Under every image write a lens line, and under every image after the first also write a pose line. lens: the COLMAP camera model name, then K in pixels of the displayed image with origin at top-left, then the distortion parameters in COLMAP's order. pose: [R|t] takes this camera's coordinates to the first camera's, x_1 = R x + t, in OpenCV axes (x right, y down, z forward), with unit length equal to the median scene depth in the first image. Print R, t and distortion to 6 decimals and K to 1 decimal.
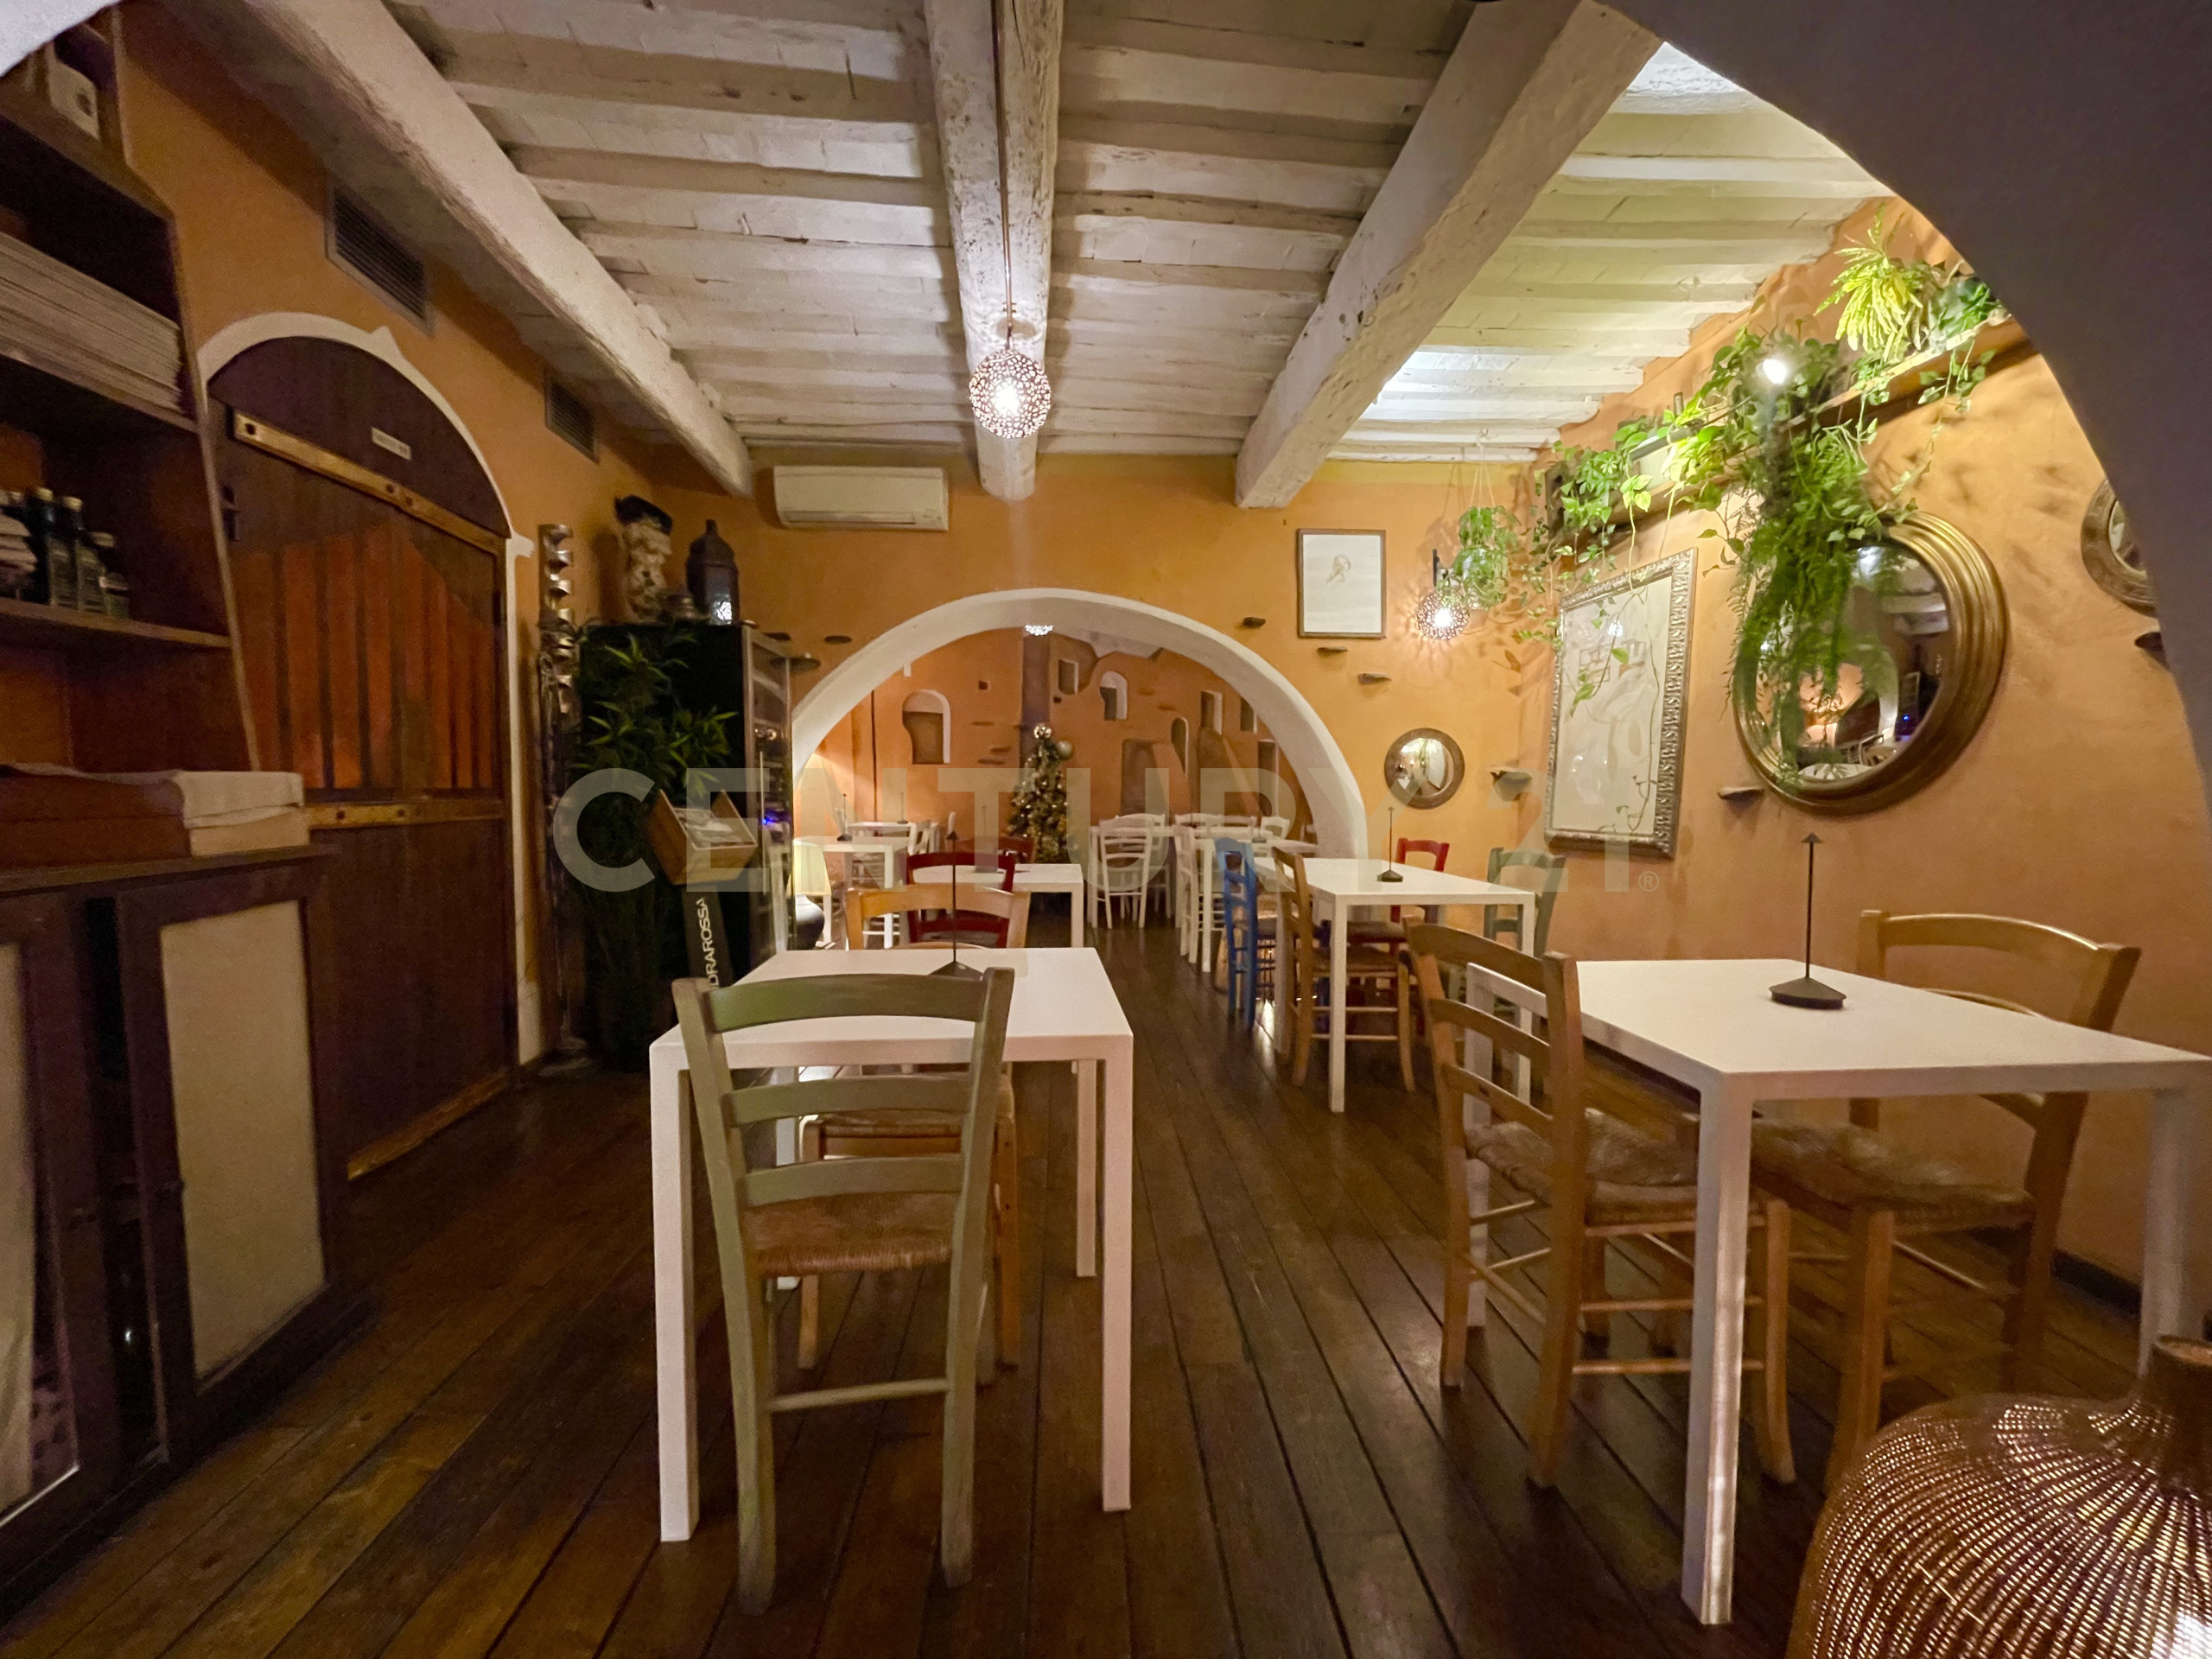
lens RADIAL K [[891.8, 0, 1106.0], [0, 891.8, 829.5], [0, 0, 1]] dist [-0.001817, -0.000812]
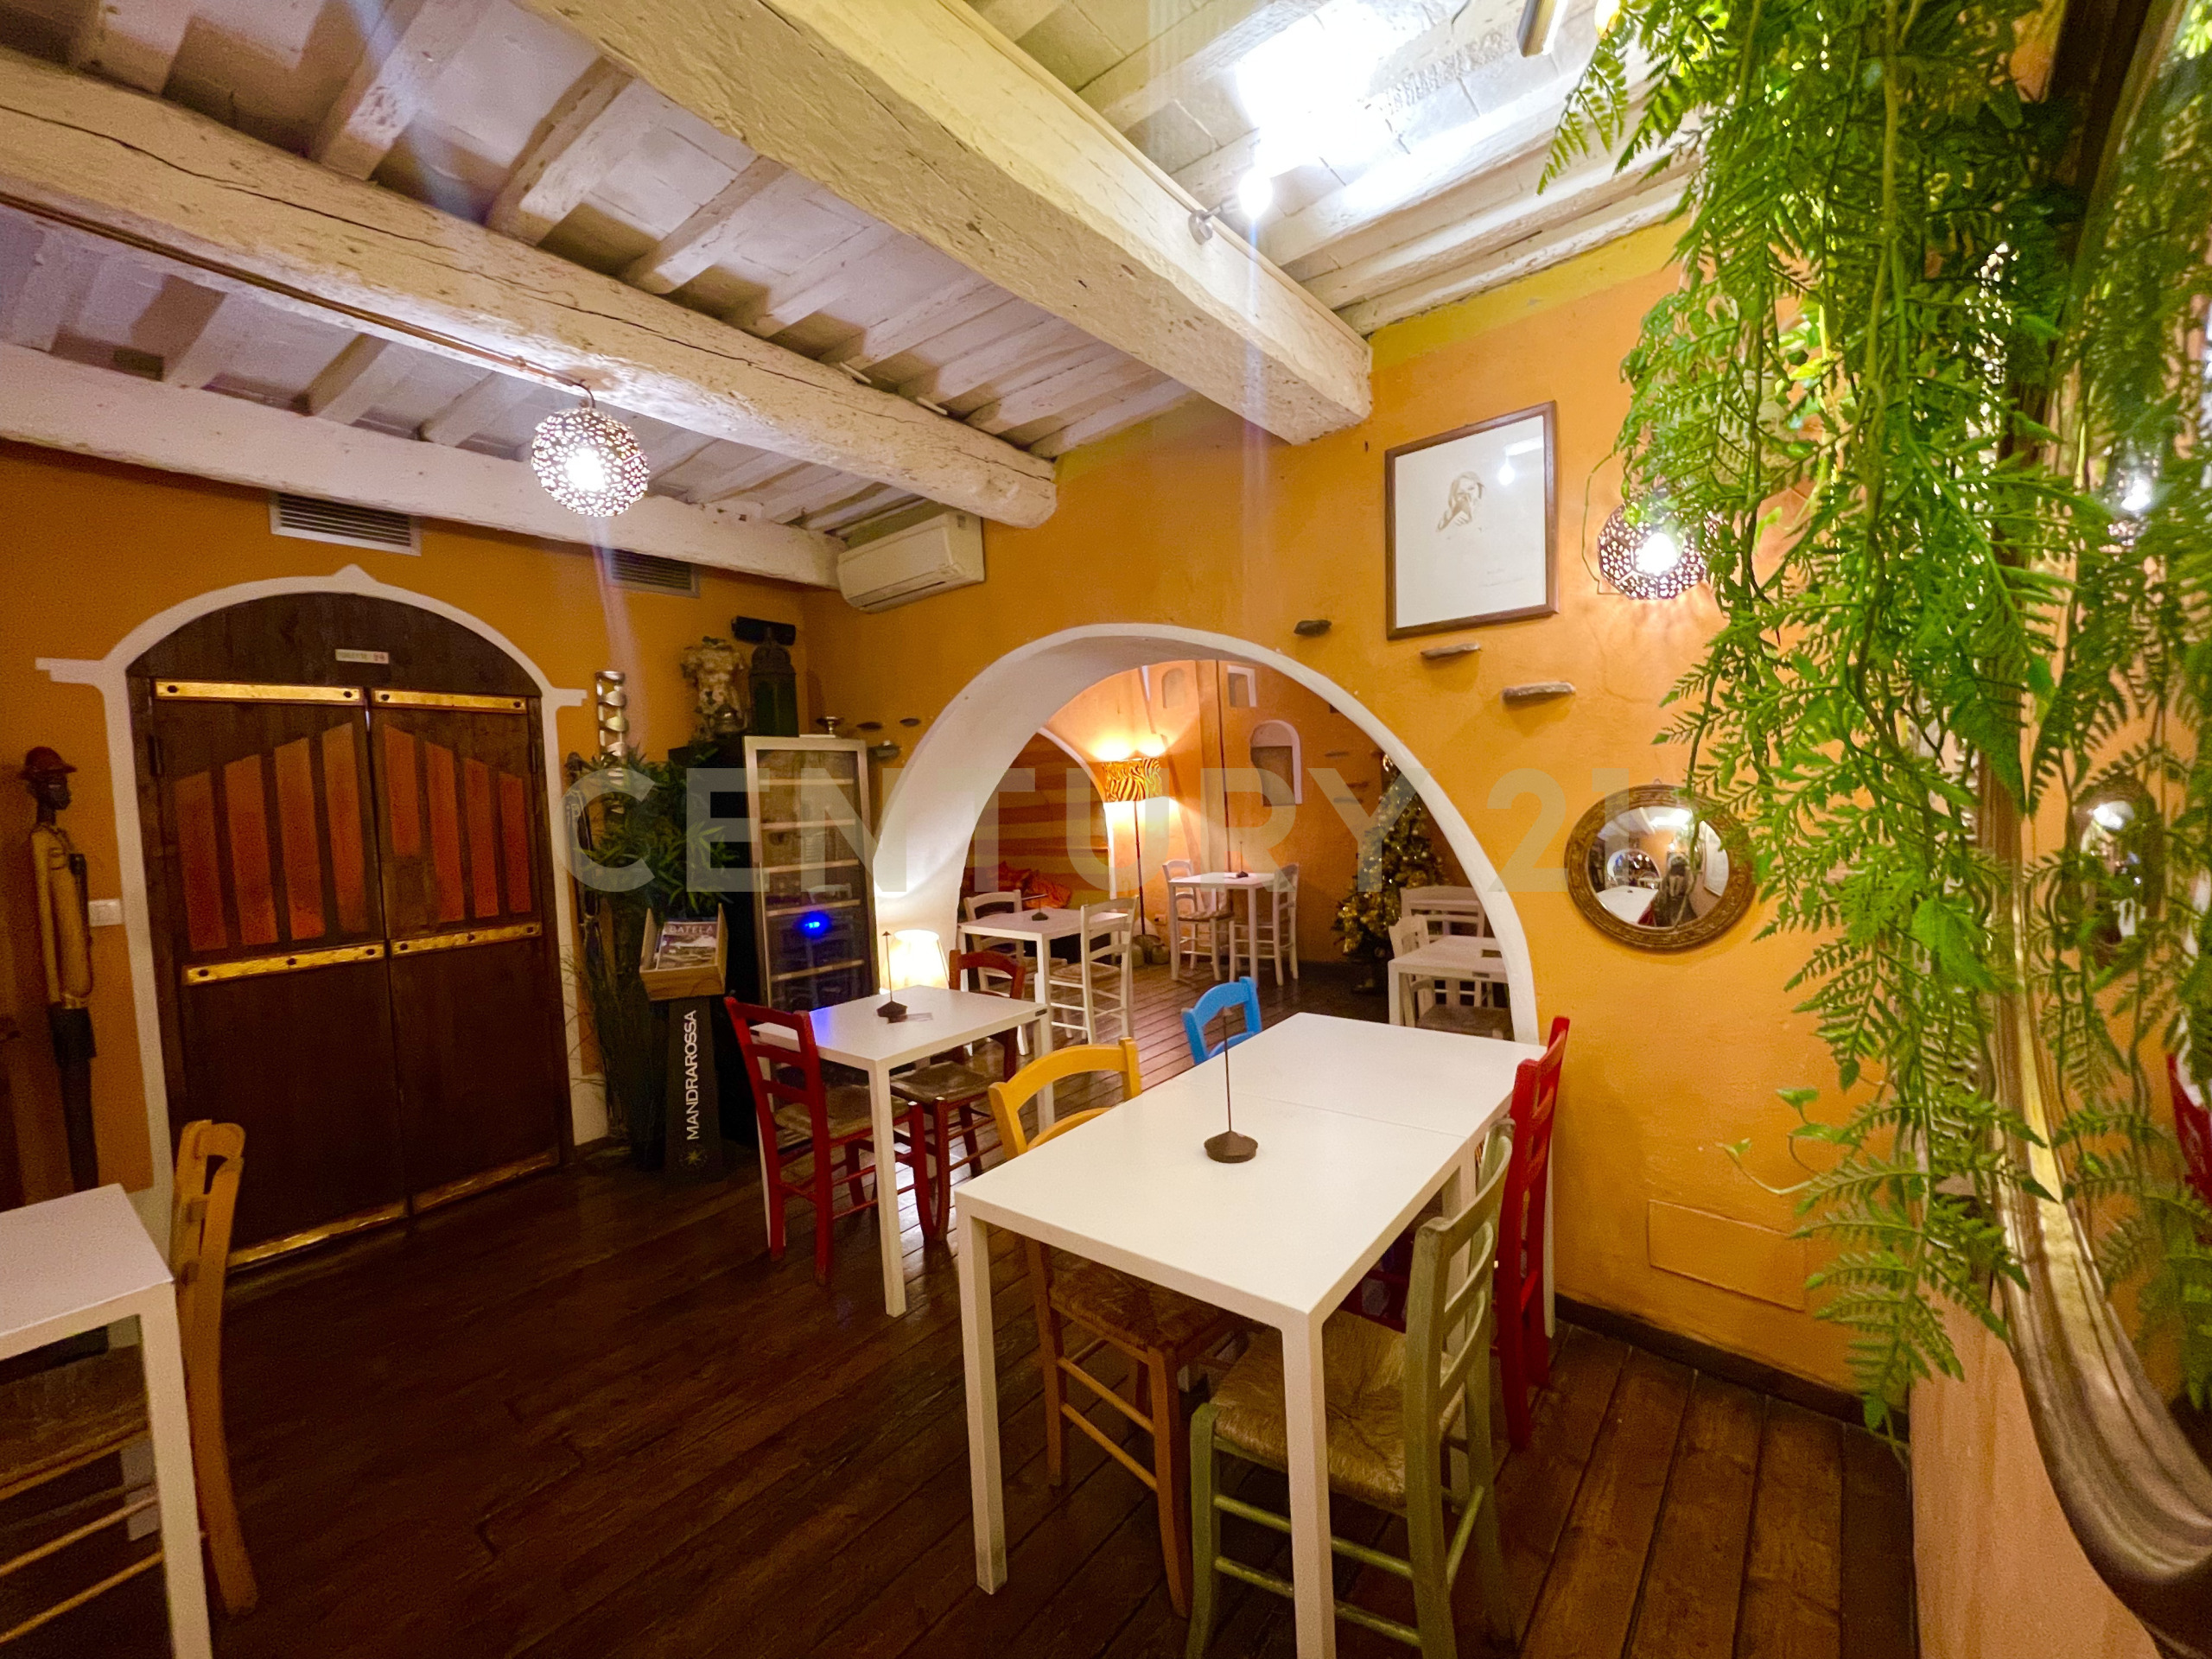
lens RADIAL K [[891.8, 0, 1106.0], [0, 891.8, 829.5], [0, 0, 1]] dist [-0.001817, -0.000812]
pose [[0.735893, -0.015768, -0.676914, 0.470853], [0.020960, 0.999780, -0.000503, -0.096975], [0.676773, -0.013818, 0.736062, 0.453503]]
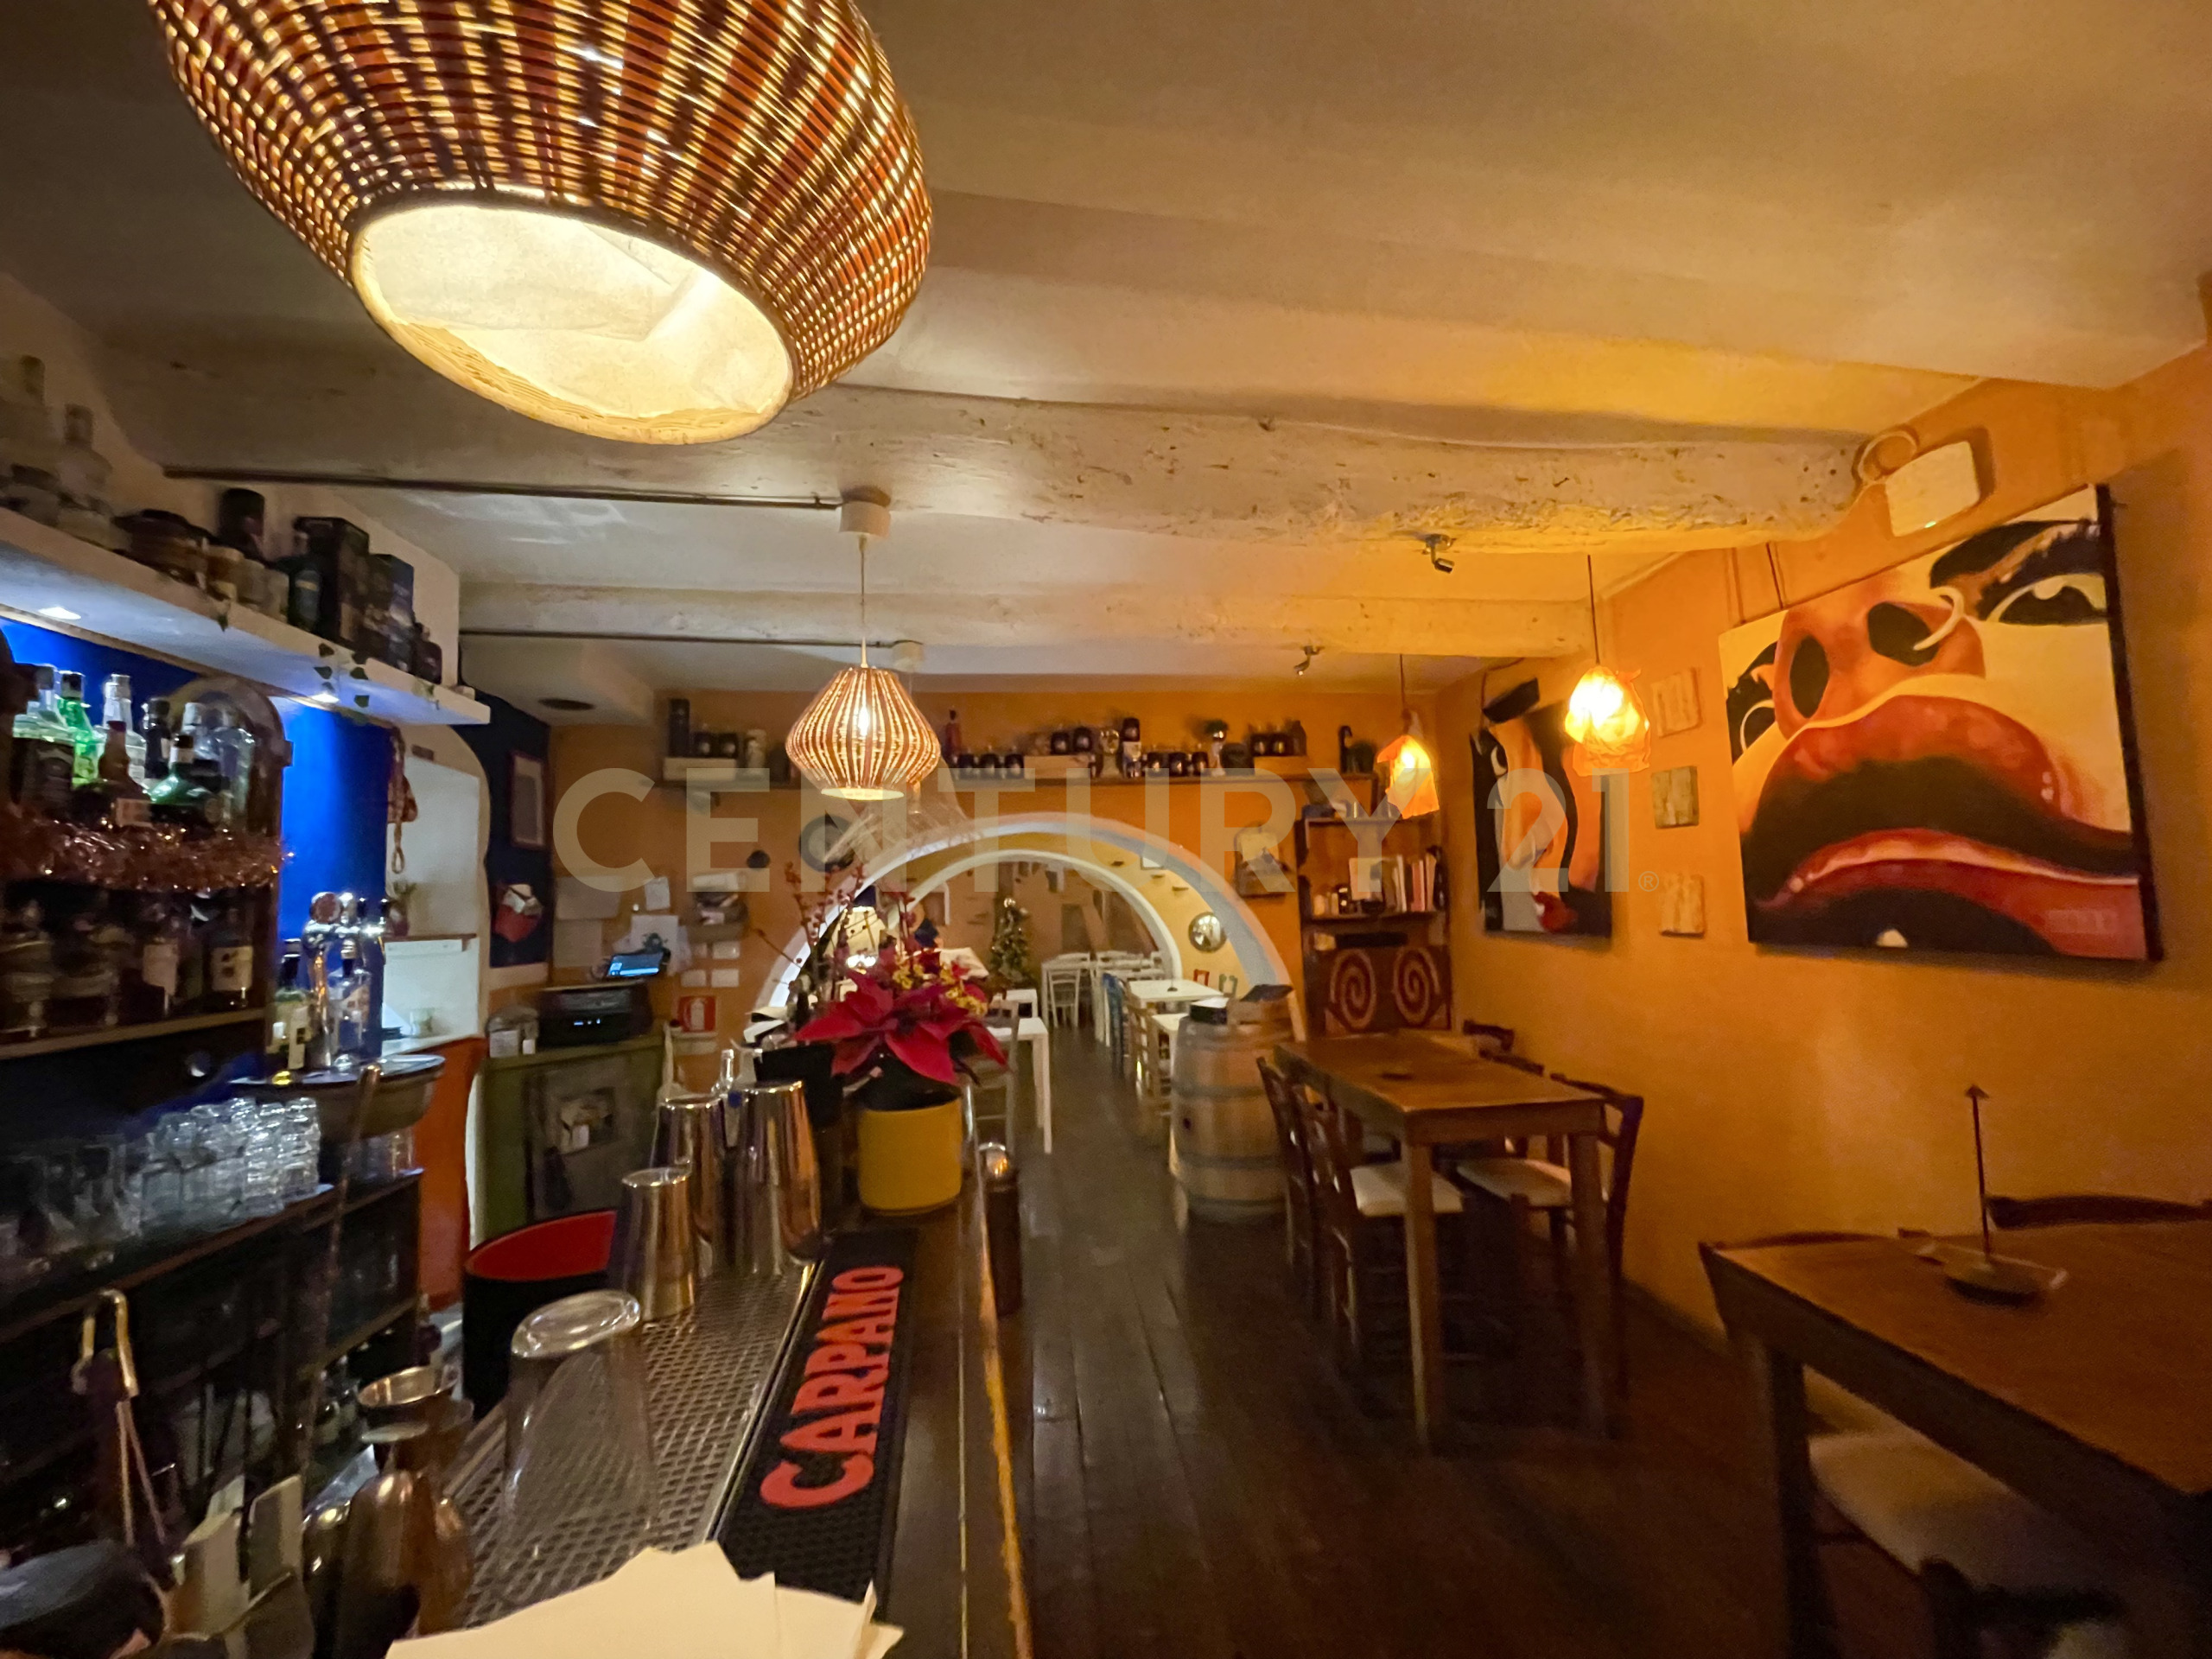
lens RADIAL K [[891.8, 0, 1106.0], [0, 891.8, 829.5], [0, 0, 1]] dist [-0.001817, -0.000812]
pose [[0.998041, -0.035853, 0.051278, 0.037464], [0.042251, 0.990653, -0.129697, -0.048002], [-0.046149, 0.131610, 0.990227, -1.000824]]
